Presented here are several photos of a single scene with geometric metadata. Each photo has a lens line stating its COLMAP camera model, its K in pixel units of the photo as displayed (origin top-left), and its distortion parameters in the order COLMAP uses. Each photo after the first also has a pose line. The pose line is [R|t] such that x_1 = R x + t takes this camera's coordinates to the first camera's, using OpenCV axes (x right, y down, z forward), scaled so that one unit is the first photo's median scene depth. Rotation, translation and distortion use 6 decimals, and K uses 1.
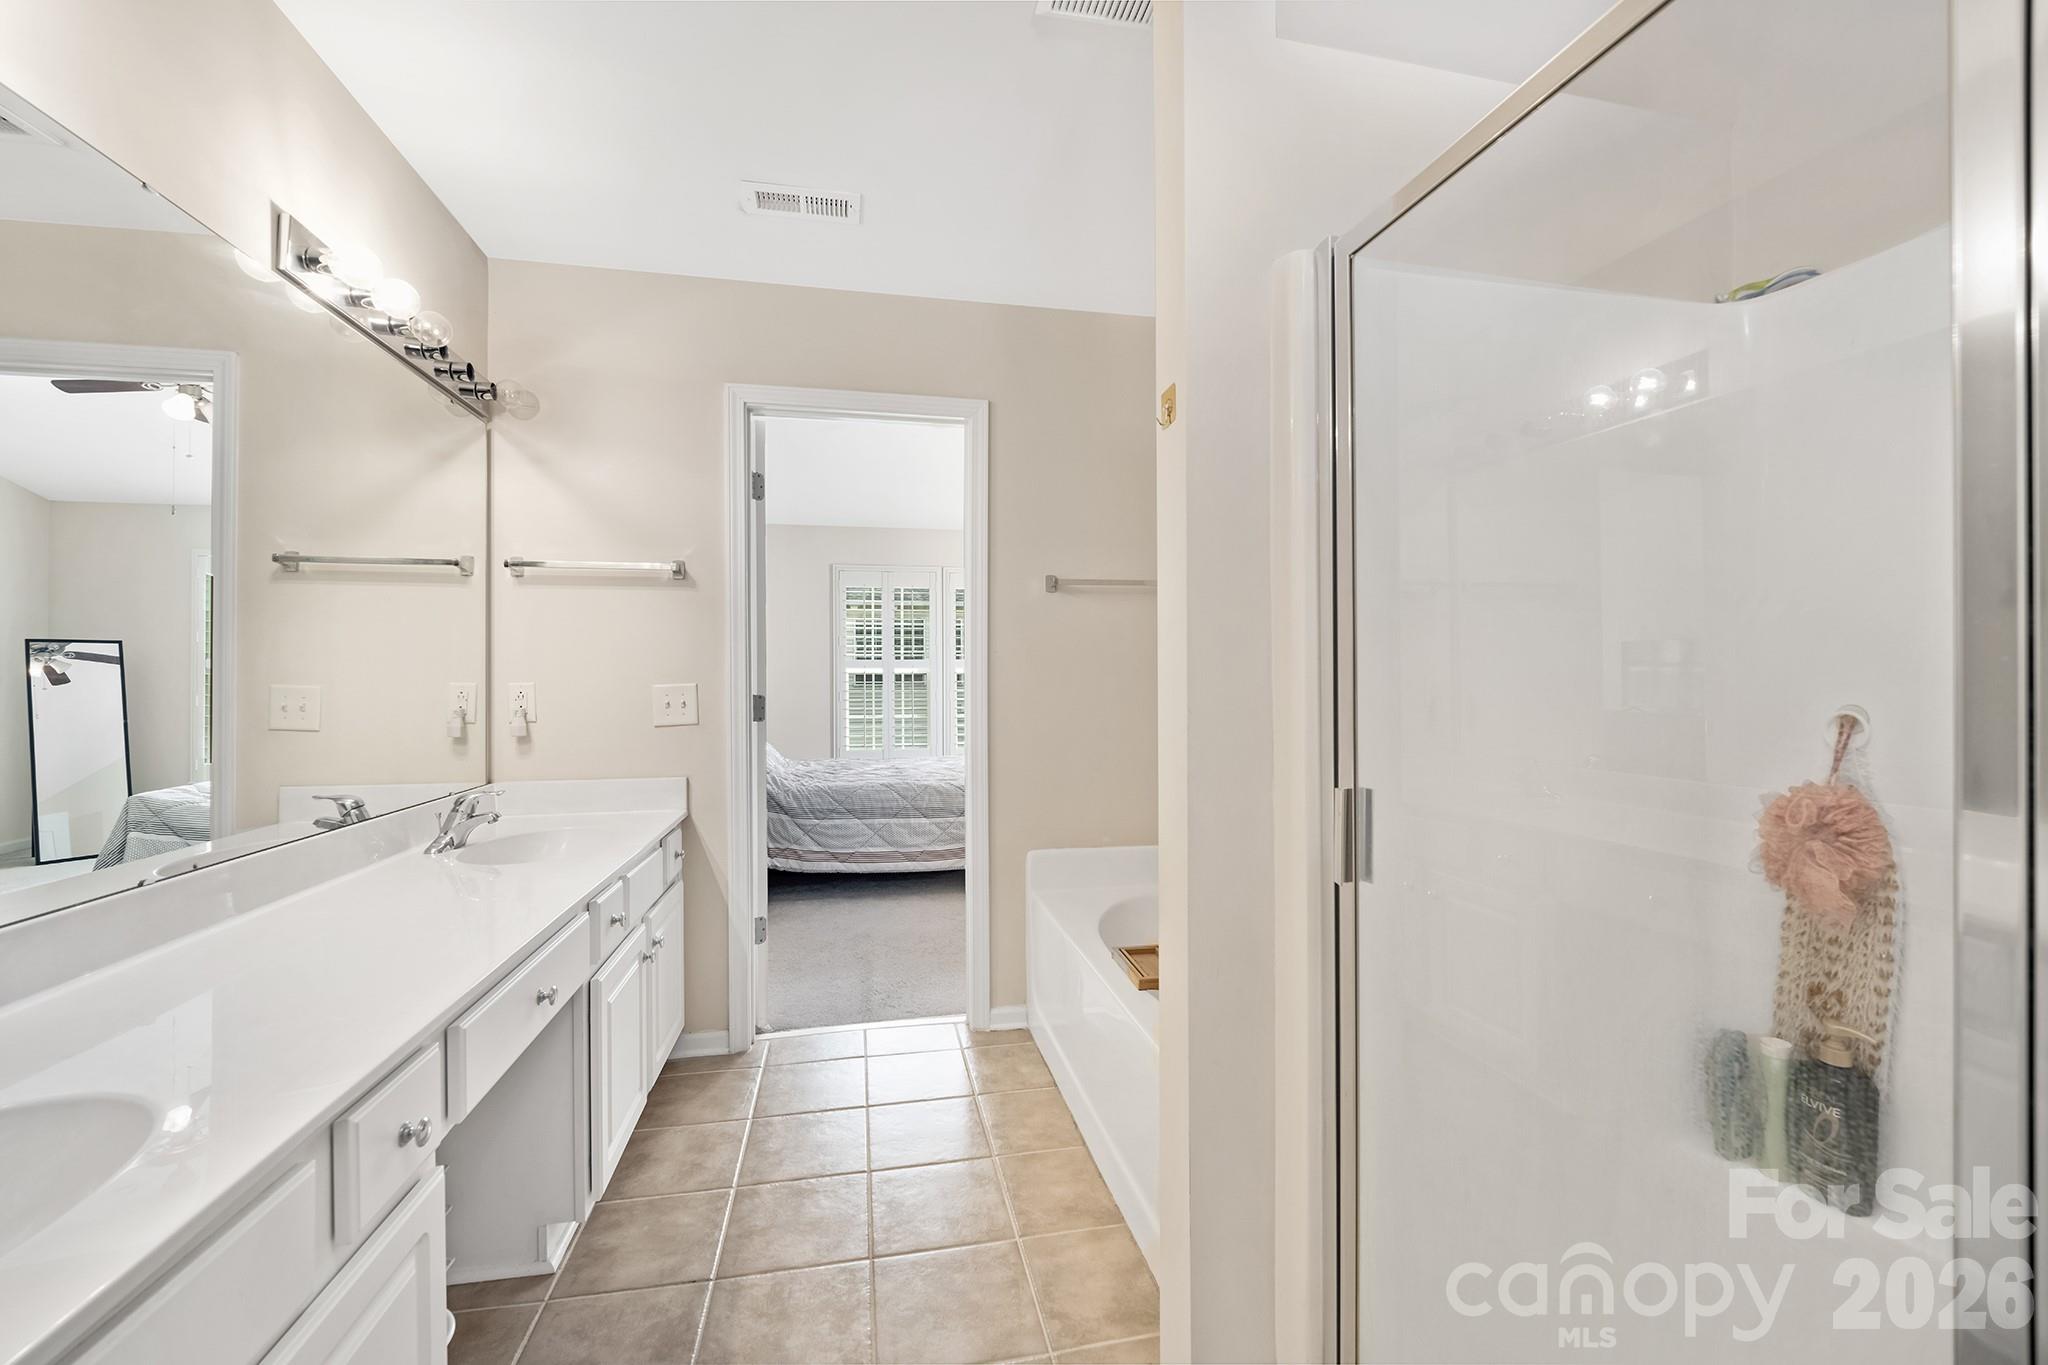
lens RADIAL K [[840.7, 0, 1031.0], [0, 840.7, 682.0], [0, 0, 1]] dist [-0.015136, -0.000186]
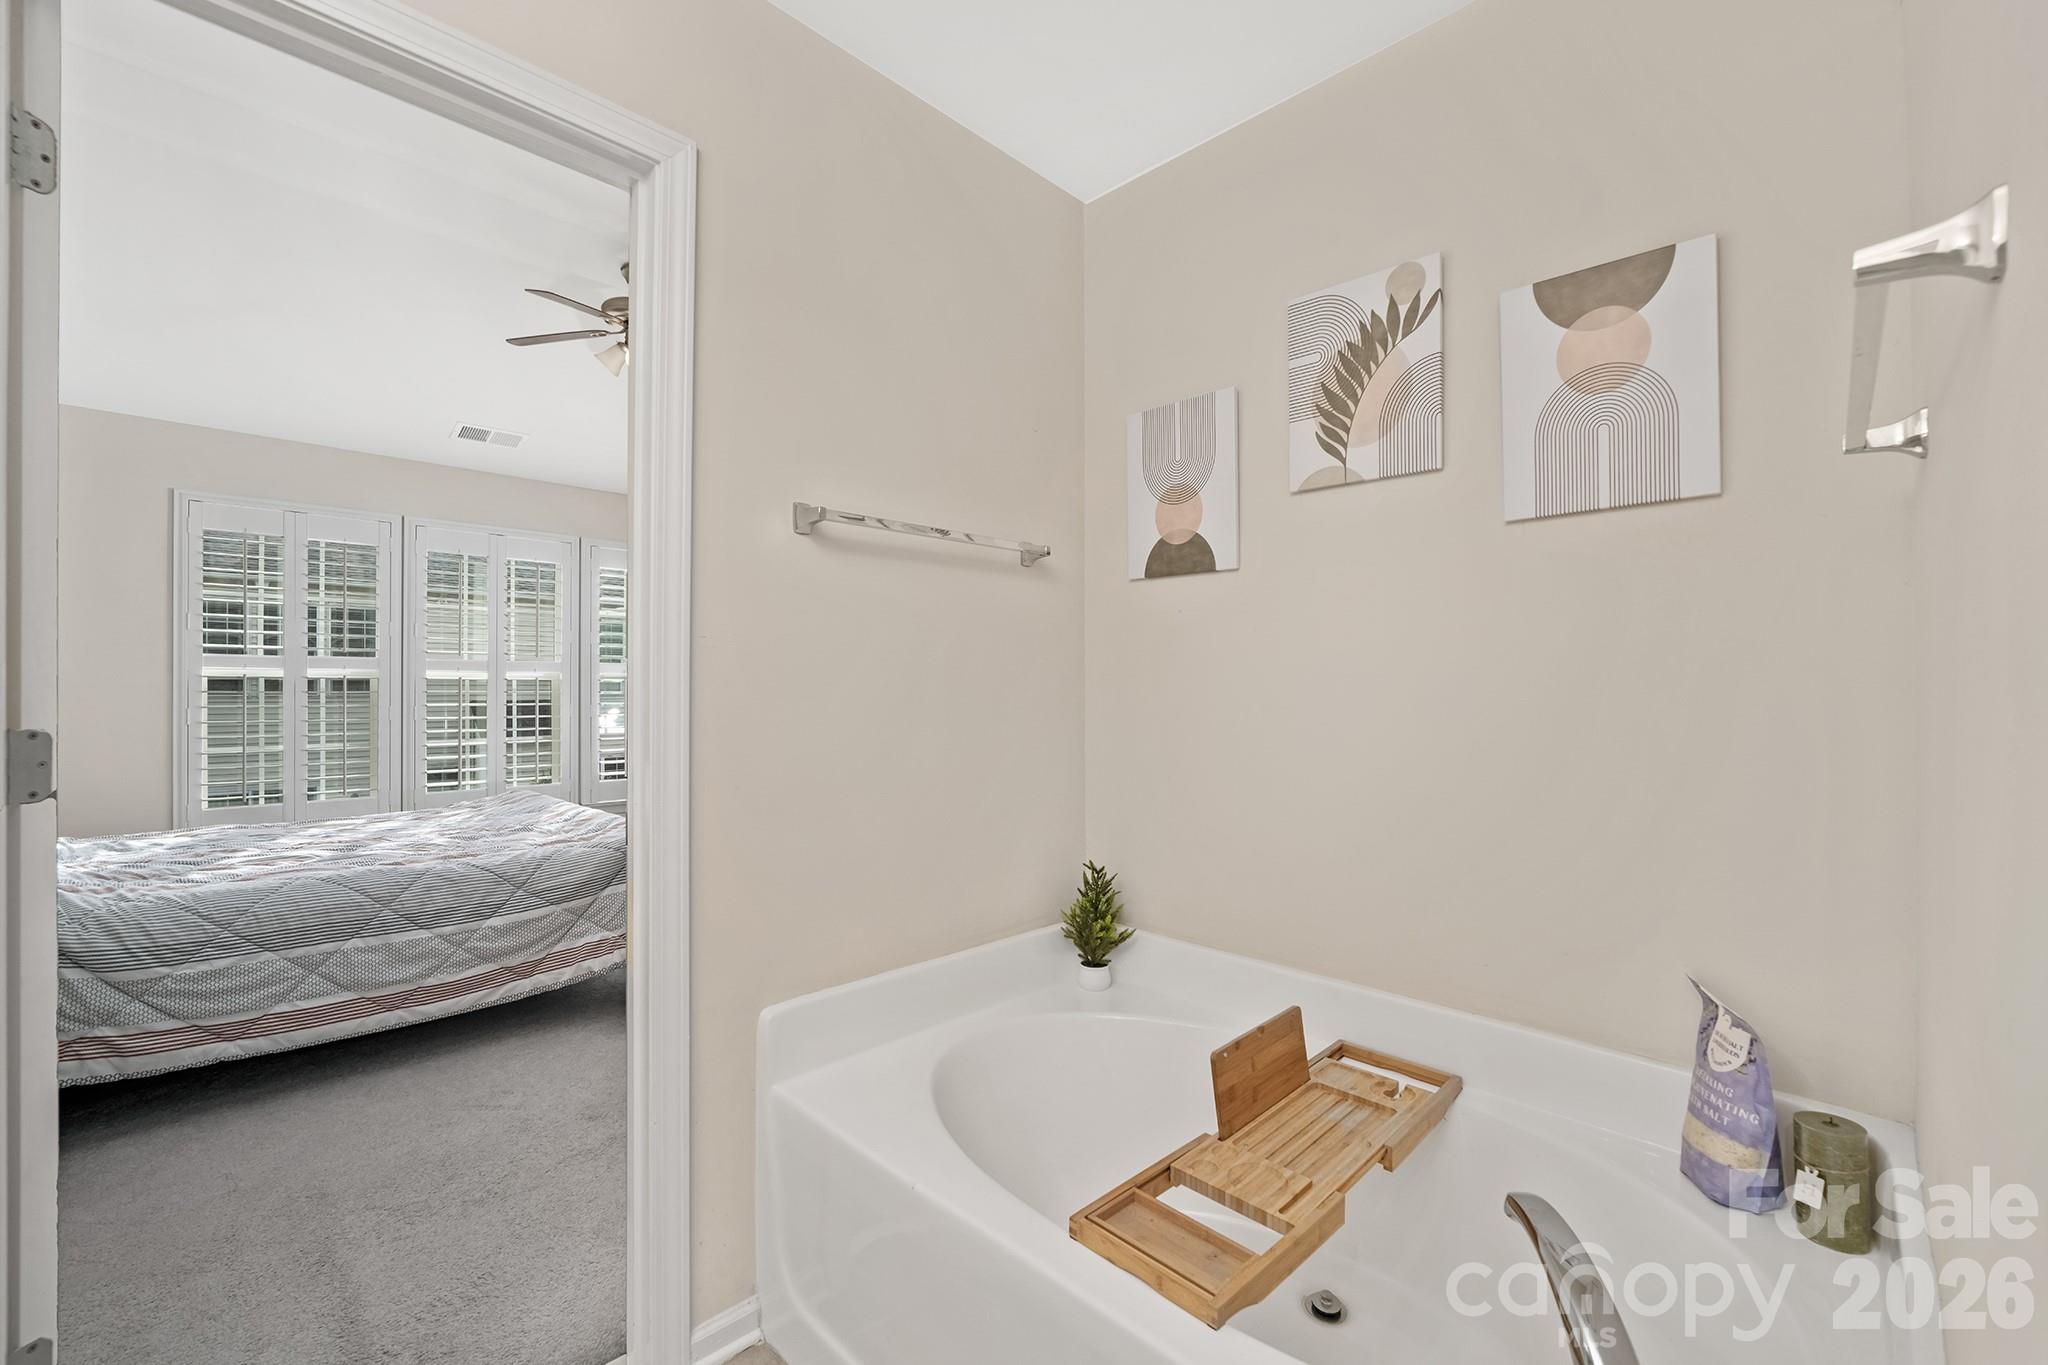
lens RADIAL K [[840.7, 0, 1017.8], [0, 840.7, 680.6], [0, 0, 1]] dist [-0.015136, -0.000186]
pose [[0.825669, 0.011383, 0.564041, -0.076433], [-0.003197, 0.999875, -0.015497, -0.000427], [-0.564146, 0.010992, 0.825602, 0.202755]]
